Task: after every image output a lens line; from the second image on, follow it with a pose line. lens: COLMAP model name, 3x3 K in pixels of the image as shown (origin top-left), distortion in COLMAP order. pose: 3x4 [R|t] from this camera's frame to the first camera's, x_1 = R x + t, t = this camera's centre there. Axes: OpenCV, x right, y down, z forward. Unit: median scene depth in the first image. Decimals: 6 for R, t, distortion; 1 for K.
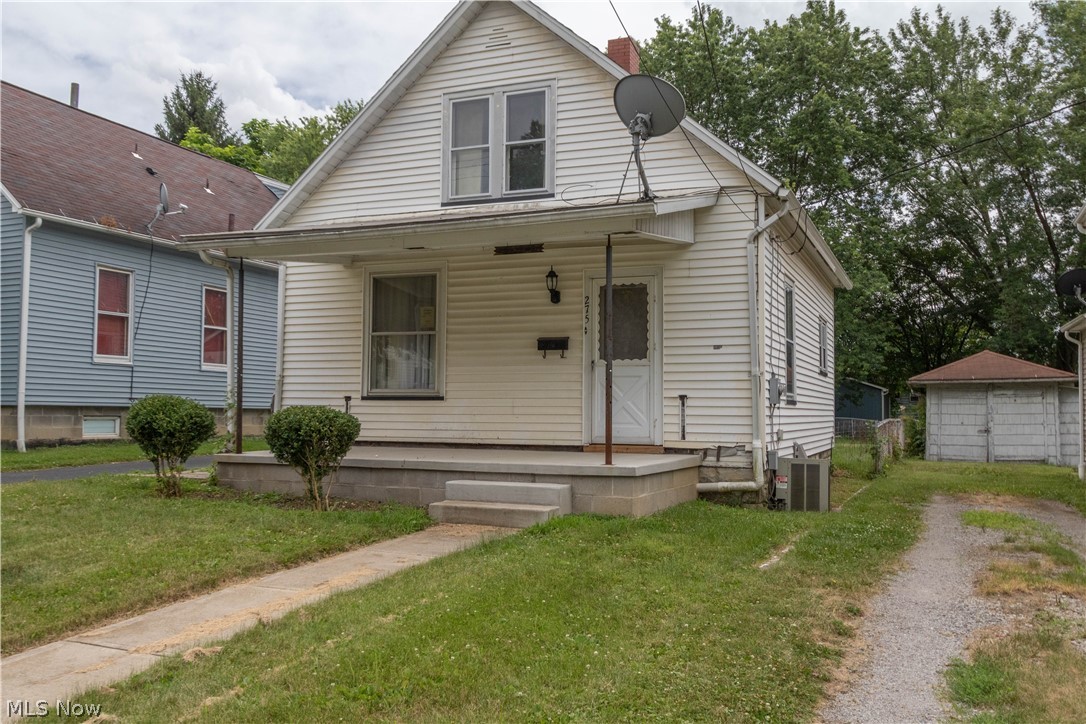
lens RADIAL K [[923.2, 0, 541.9], [0, 923.2, 359.9], [0, 0, 1]] dist [-0.010444, -0.004303]
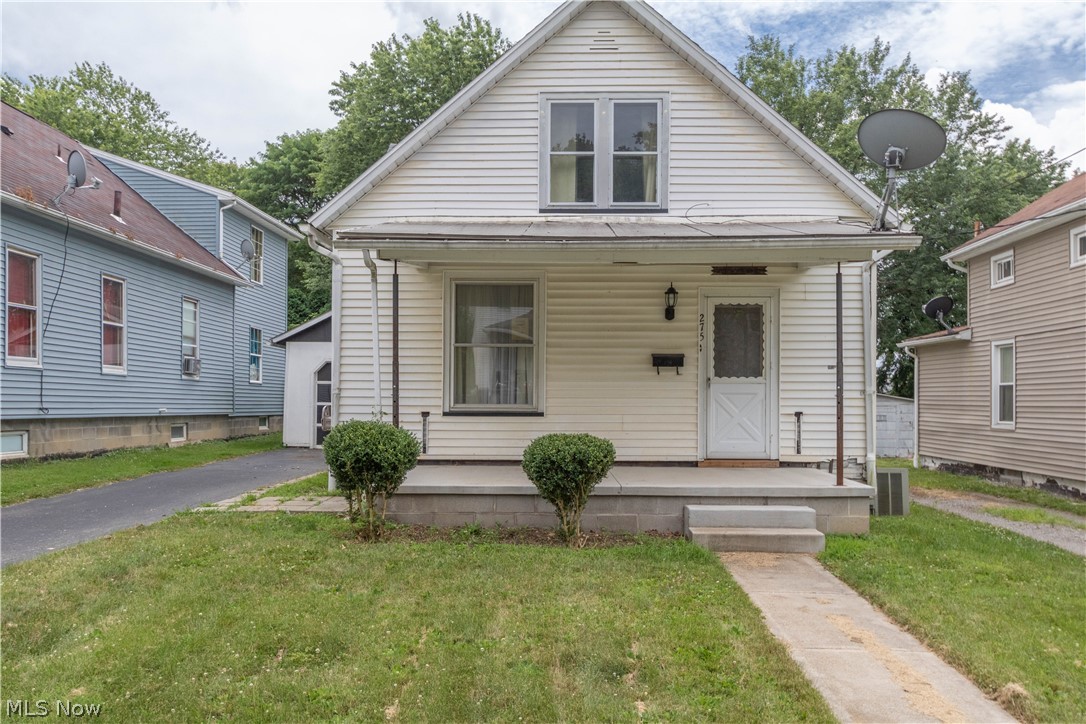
lens RADIAL K [[881.3, 0, 535.5], [0, 881.3, 392.8], [0, 0, 1]] dist [-0.002796, -0.015448]
pose [[0.936832, 0.000066, 0.349781, -0.450044], [-0.016253, 0.998928, 0.043343, -0.021107], [-0.349403, -0.046290, 0.935828, 0.150163]]
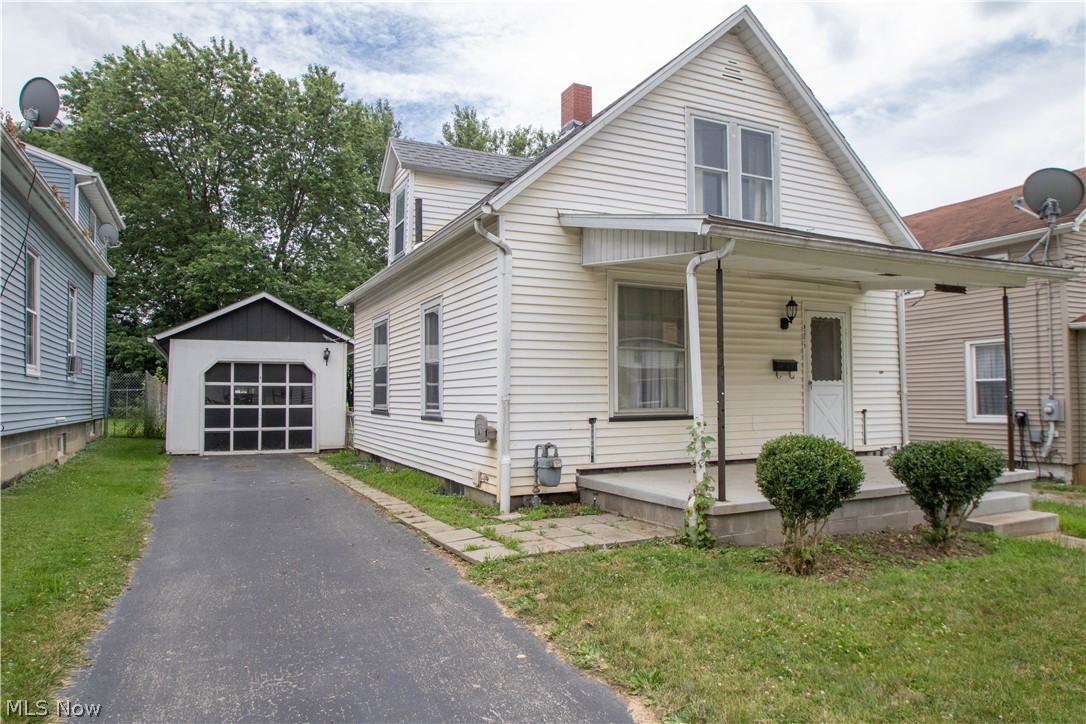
lens RADIAL K [[695.8, 0, 545.7], [0, 695.8, 369.0], [0, 0, 1]] dist [-0.026274, 0.006166]
pose [[0.663319, 0.014147, 0.748203, -0.792694], [-0.027756, 0.999598, 0.005706, -0.010014], [-0.747822, -0.024552, 0.663446, 0.649151]]
